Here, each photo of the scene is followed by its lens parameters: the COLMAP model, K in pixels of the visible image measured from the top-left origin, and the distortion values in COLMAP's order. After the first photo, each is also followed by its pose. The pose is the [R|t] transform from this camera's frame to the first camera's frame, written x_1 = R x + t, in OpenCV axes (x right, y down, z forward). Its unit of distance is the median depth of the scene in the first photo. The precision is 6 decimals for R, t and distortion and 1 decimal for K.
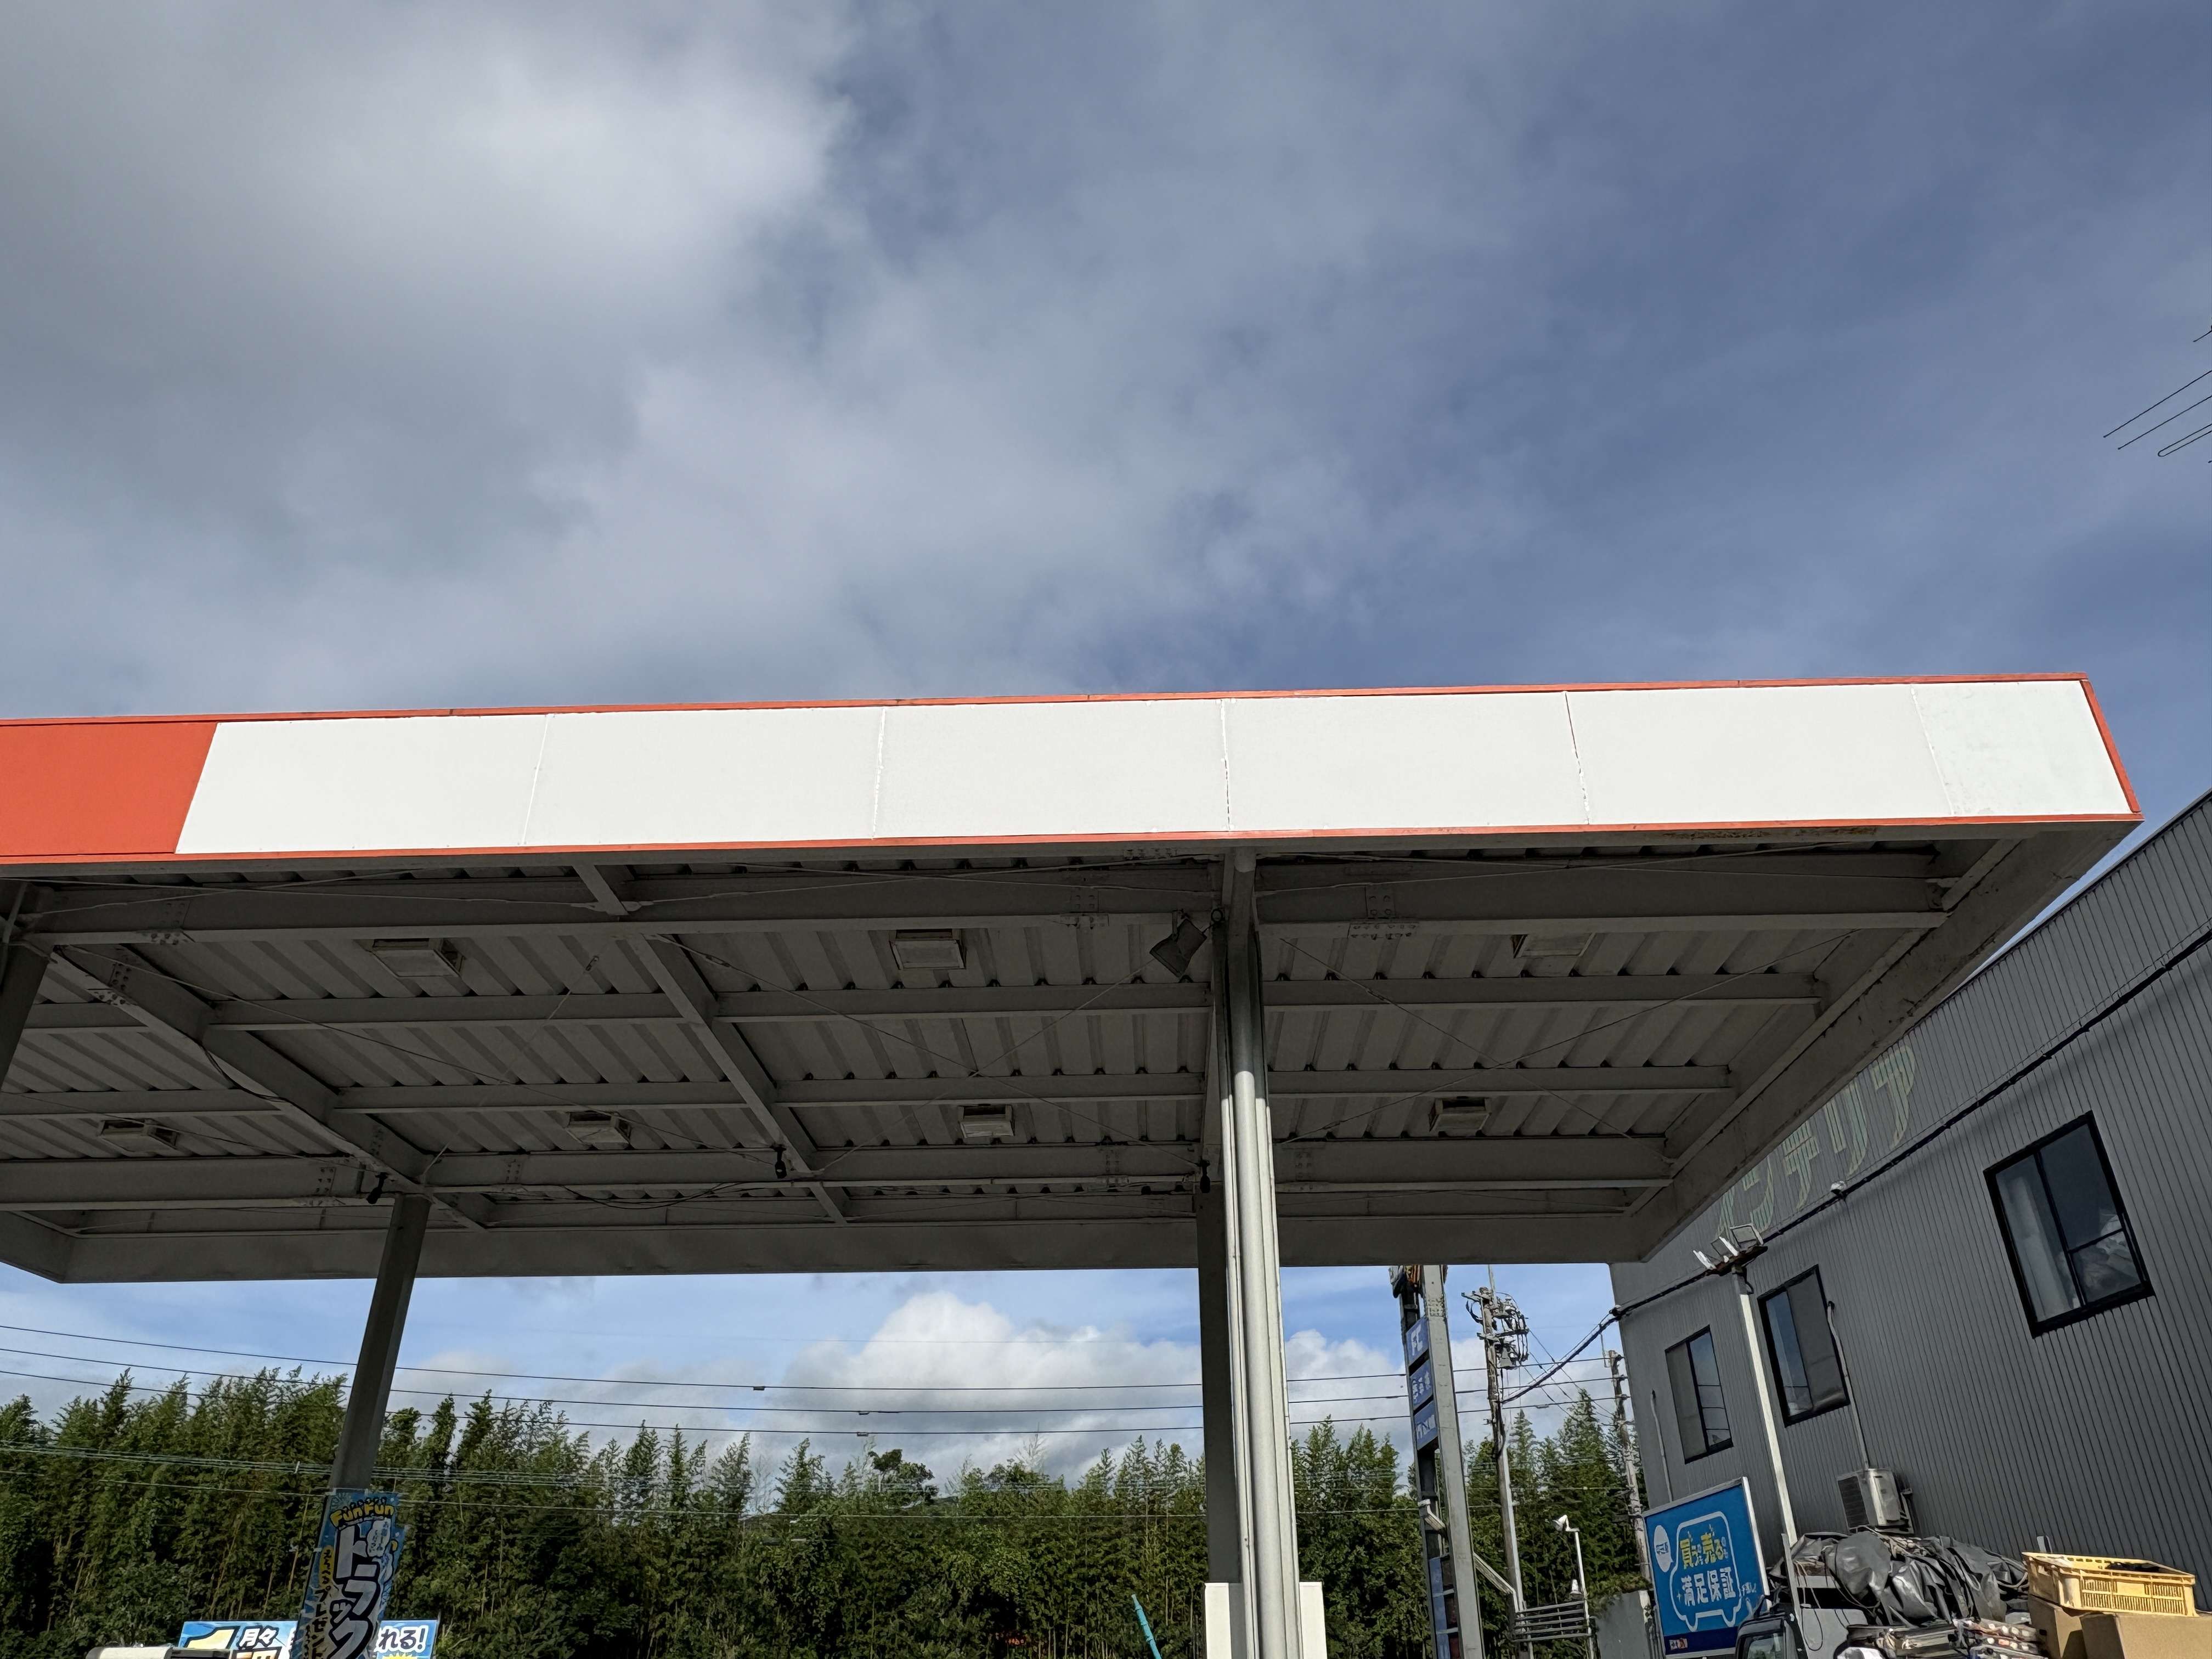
lens RADIAL K [[1477.9, 0, 1122.0], [0, 1477.9, 823.7], [0, 0, 1]] dist [-0.000875, 0.009061]
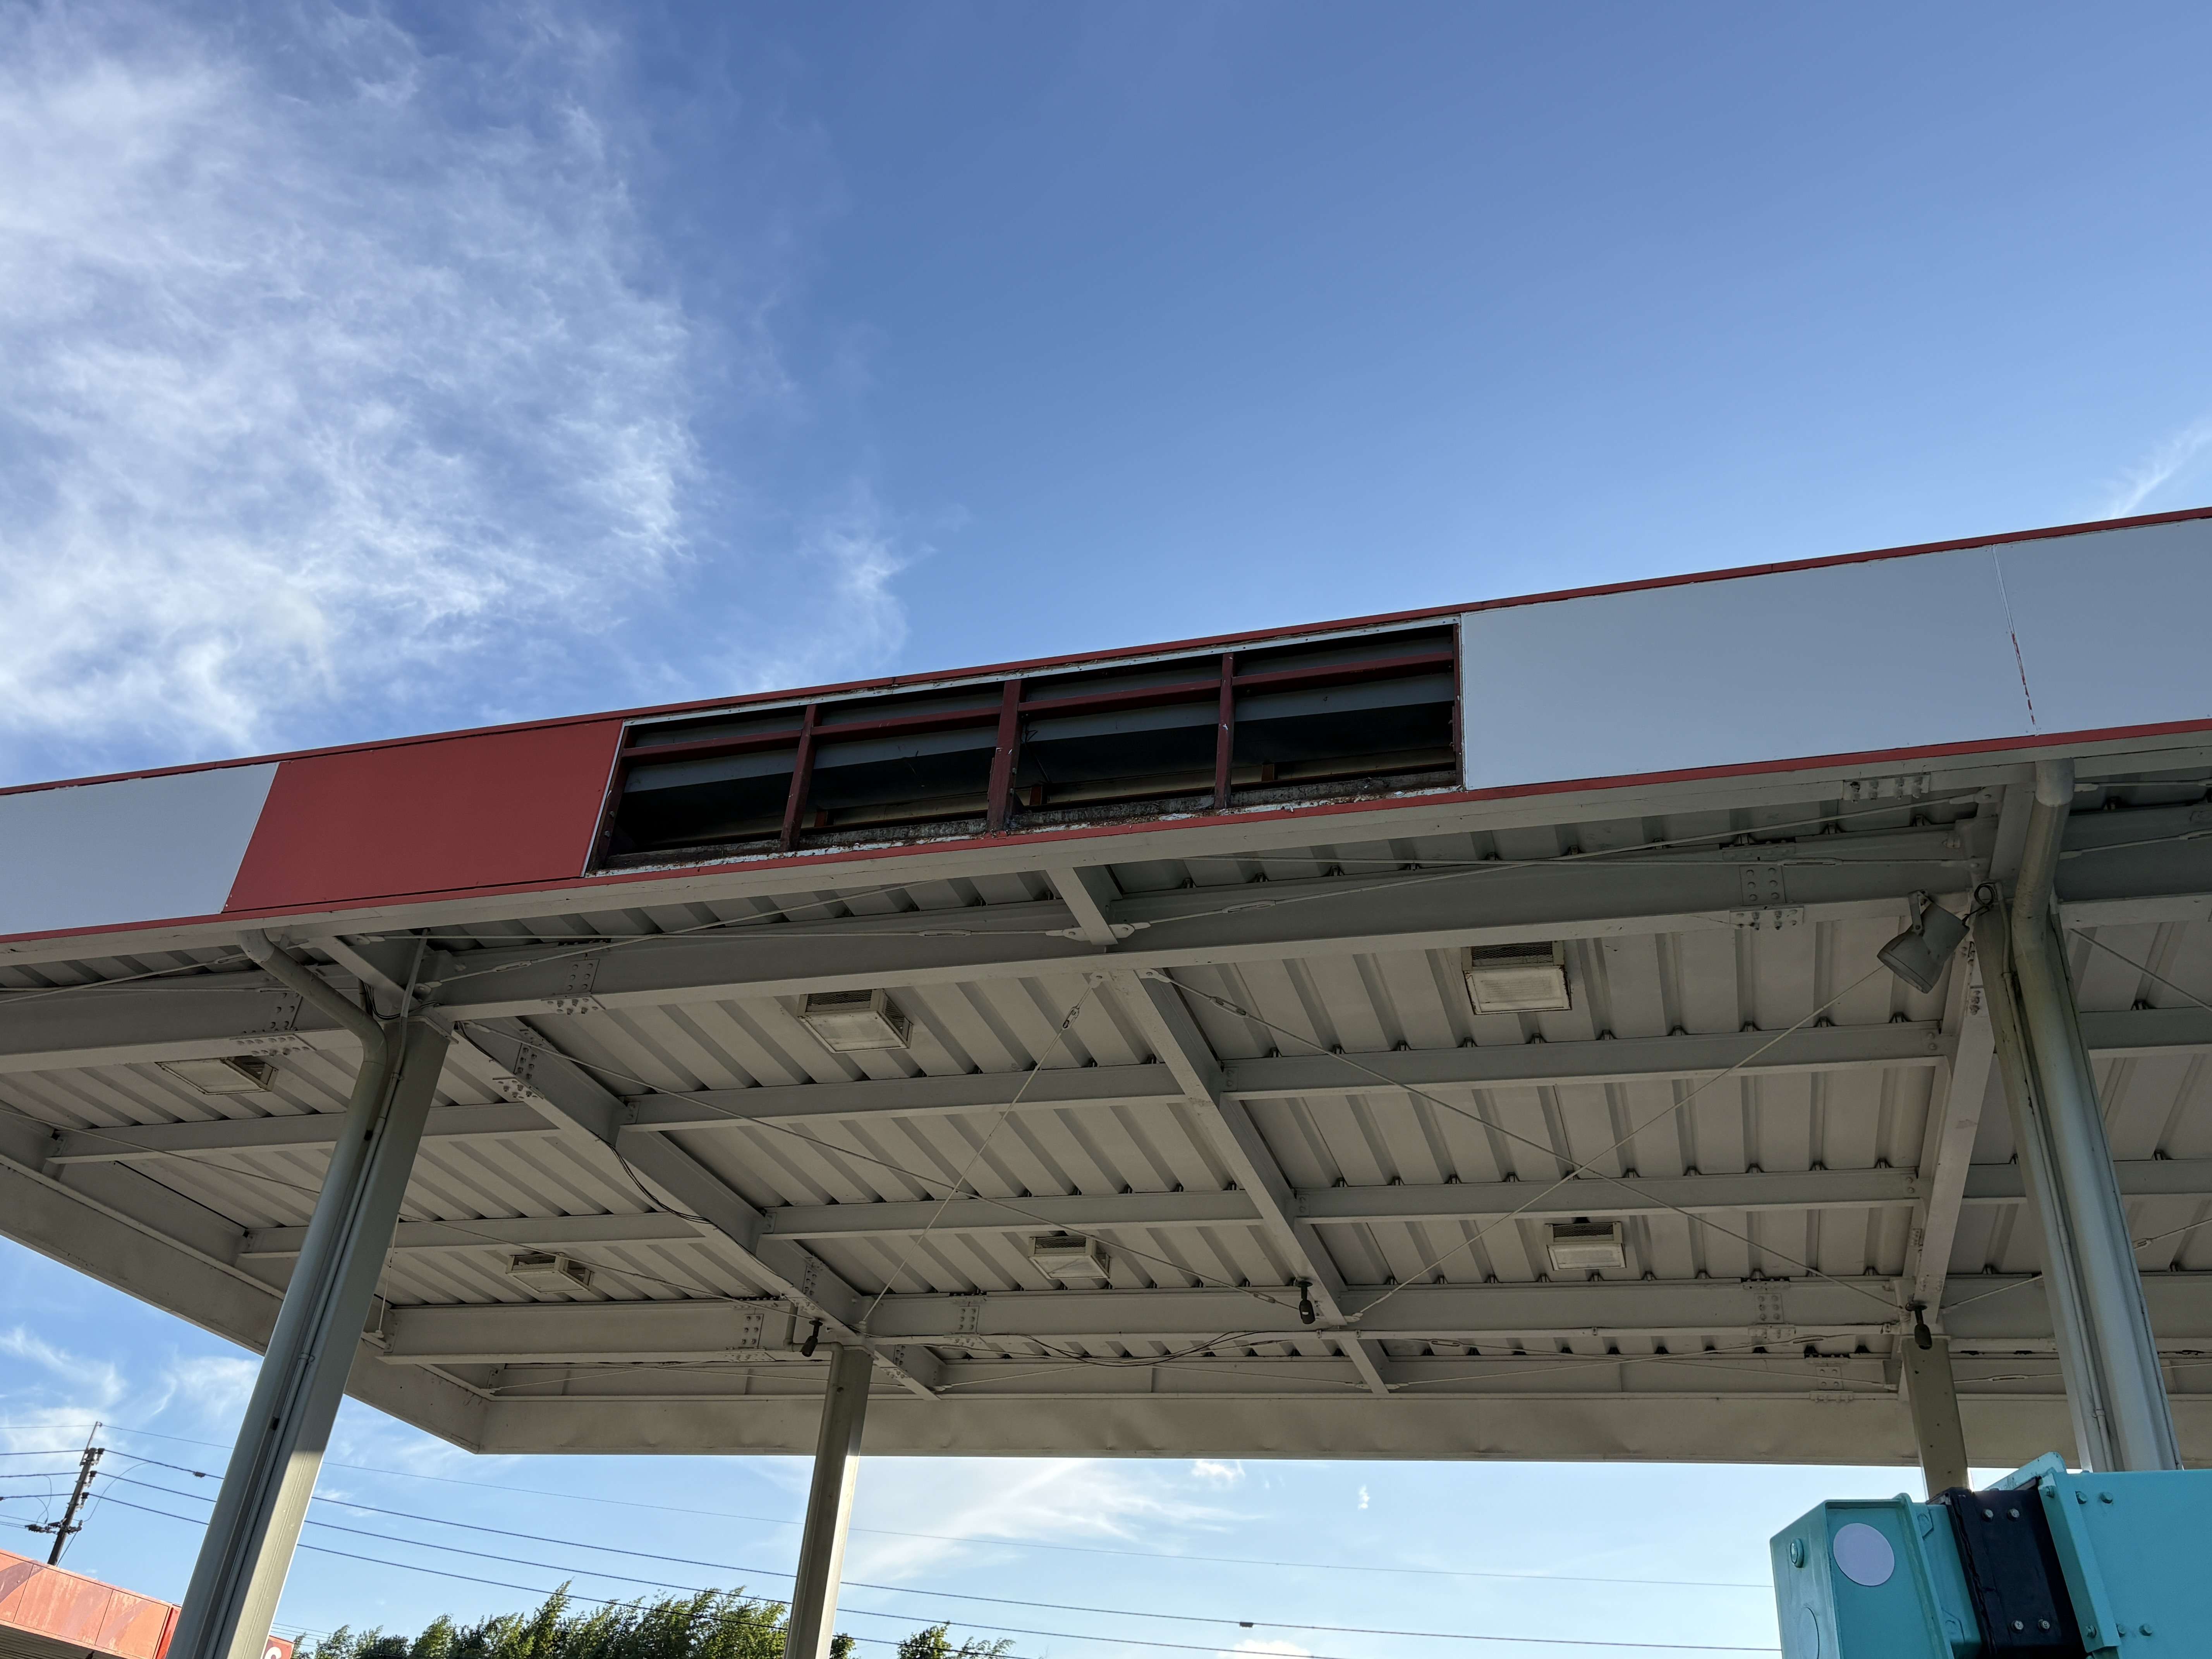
lens RADIAL K [[1800.3, 0, 1102.2], [0, 1800.3, 817.6], [0, 0, 1]] dist [0.060363, -0.084675]
pose [[0.958780, -0.078098, -0.273205, -0.062029], [0.061914, 0.995804, -0.067381, 0.041723], [0.277321, 0.047688, 0.959593, 0.086122]]
